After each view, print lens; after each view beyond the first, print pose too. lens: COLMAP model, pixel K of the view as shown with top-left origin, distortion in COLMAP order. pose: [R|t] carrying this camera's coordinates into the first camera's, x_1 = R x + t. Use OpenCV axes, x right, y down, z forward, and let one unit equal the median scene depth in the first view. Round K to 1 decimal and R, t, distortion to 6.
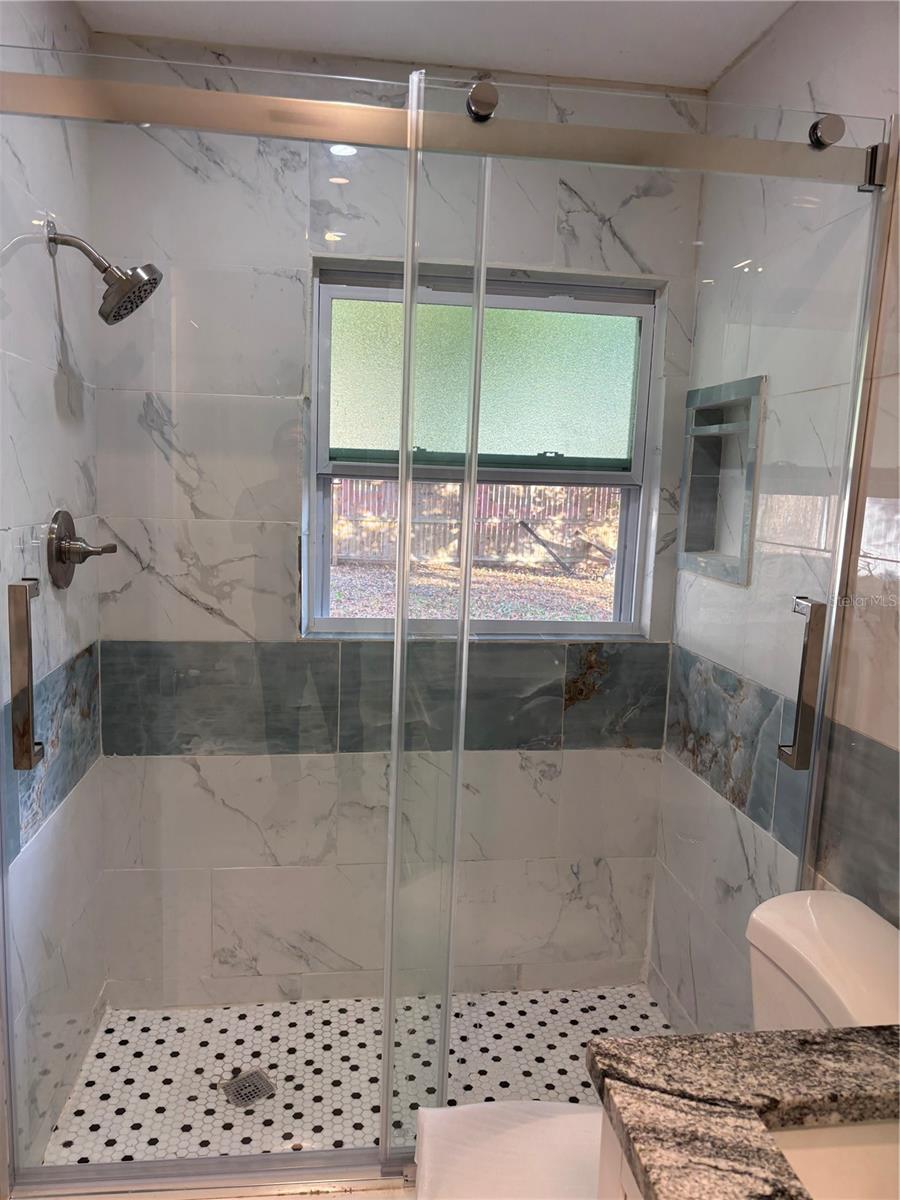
lens RADIAL K [[913.8, 0, 445.5], [0, 913.8, 592.9], [0, 0, 1]] dist [0.036490, -0.051347]
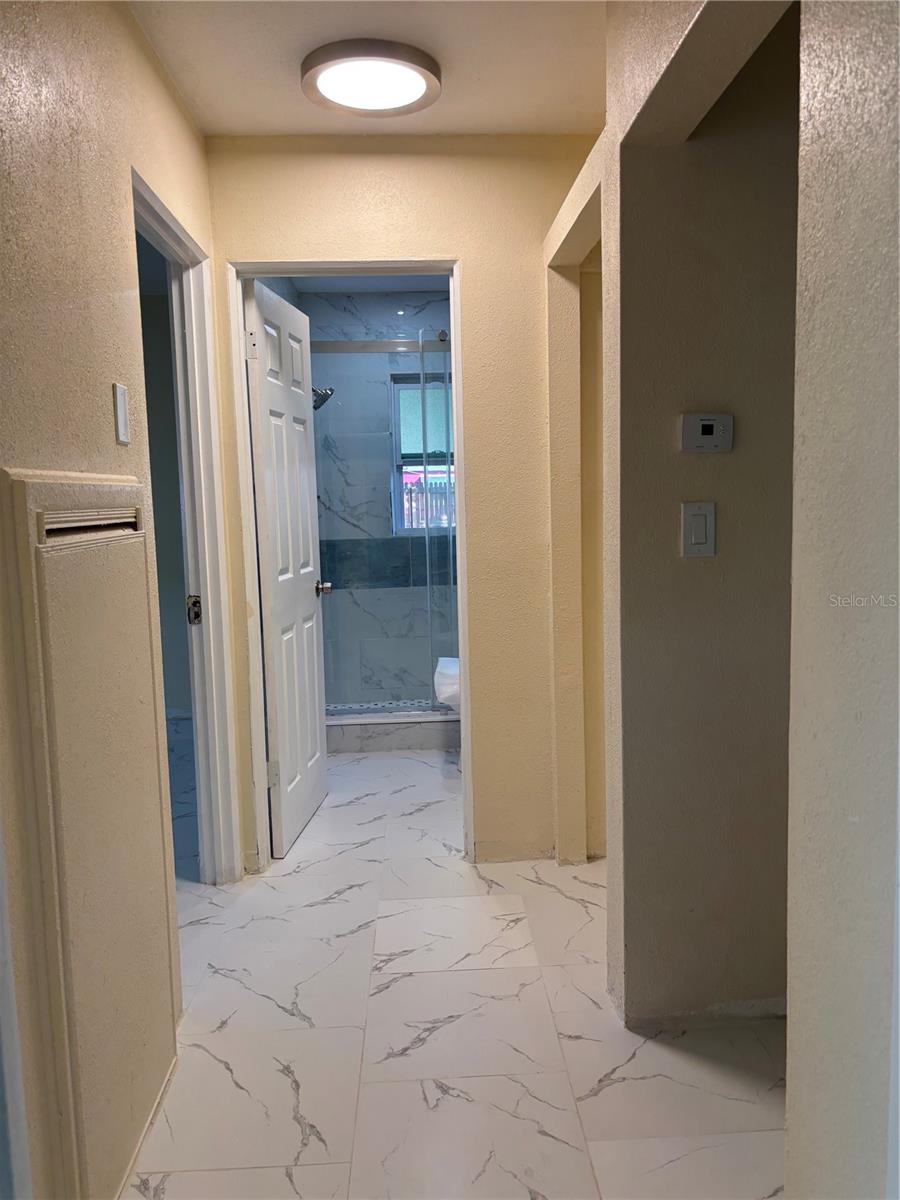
lens RADIAL K [[1022.0, 0, 465.3], [0, 1022.0, 600.8], [0, 0, 1]] dist [0.292852, -0.112646]
pose [[0.995516, -0.050562, -0.079944, 0.226113], [0.049230, 0.998615, -0.018550, 0.272130], [0.080772, 0.014531, 0.996627, -1.592390]]
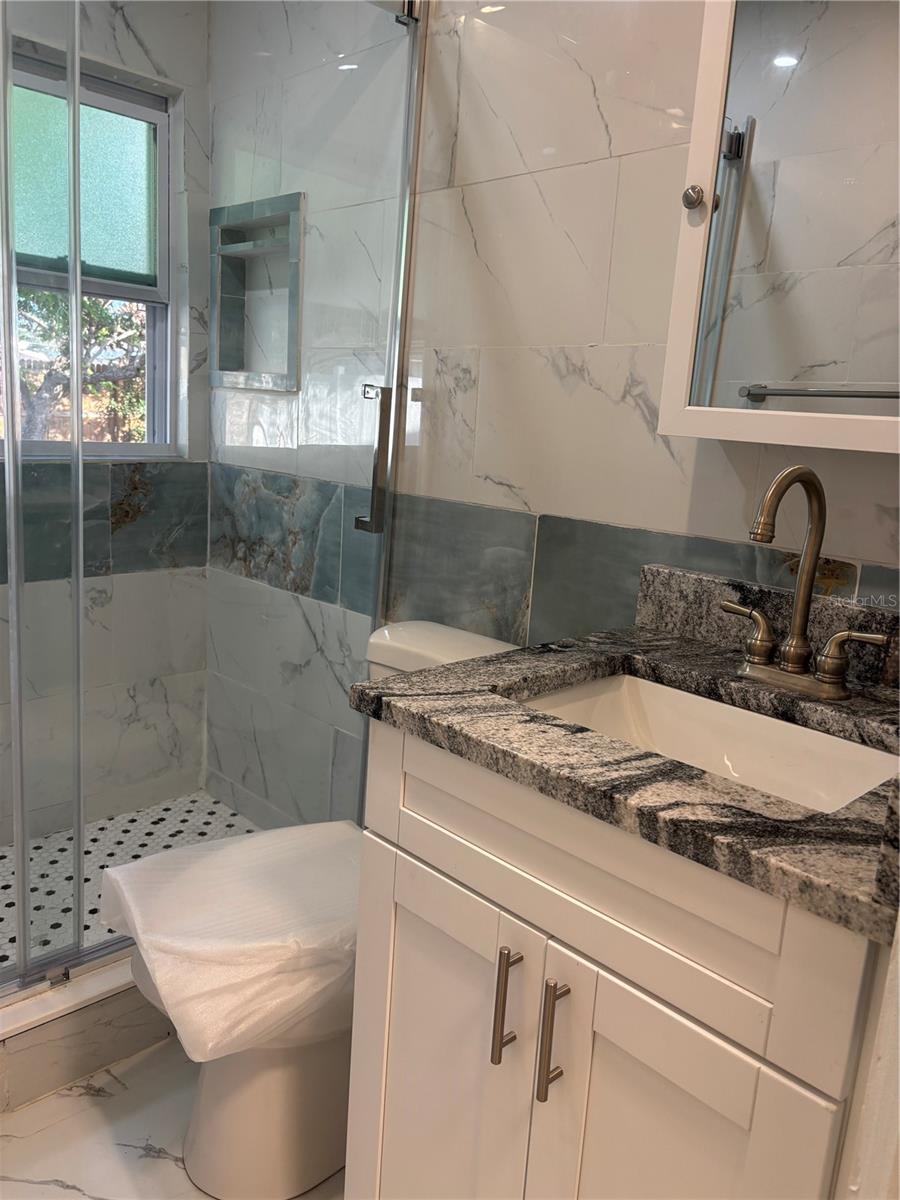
lens RADIAL K [[924.2, 0, 444.7], [0, 924.2, 600.1], [0, 0, 1]] dist [0.056517, -0.076352]
pose [[0.798808, -0.108313, 0.591756, -0.191526], [0.045378, 0.991704, 0.120263, 0.100602], [-0.599873, -0.069214, 0.797096, -0.012964]]
